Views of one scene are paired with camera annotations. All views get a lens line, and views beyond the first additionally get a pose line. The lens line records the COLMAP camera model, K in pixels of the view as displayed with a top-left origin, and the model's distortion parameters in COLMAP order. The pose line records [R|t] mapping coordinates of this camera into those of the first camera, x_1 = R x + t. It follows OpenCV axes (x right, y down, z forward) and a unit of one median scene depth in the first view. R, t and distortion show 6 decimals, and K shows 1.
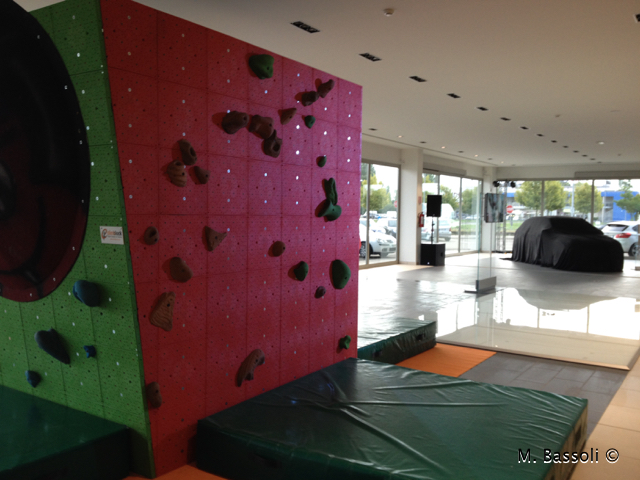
lens RADIAL K [[598.3, 0, 321.7], [0, 598.3, 242.4], [0, 0, 1]] dist [0.132281, -0.289585]
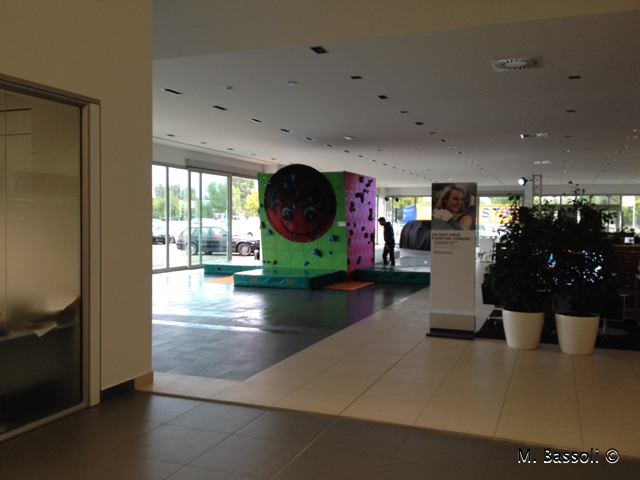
lens RADIAL K [[598.3, 0, 321.7], [0, 598.3, 242.4], [0, 0, 1]] dist [0.132281, -0.289585]
pose [[0.977024, -0.018808, 0.212299, -1.119464], [0.021141, 0.999738, -0.008727, 0.123244], [-0.212079, 0.013015, 0.977166, -2.536351]]
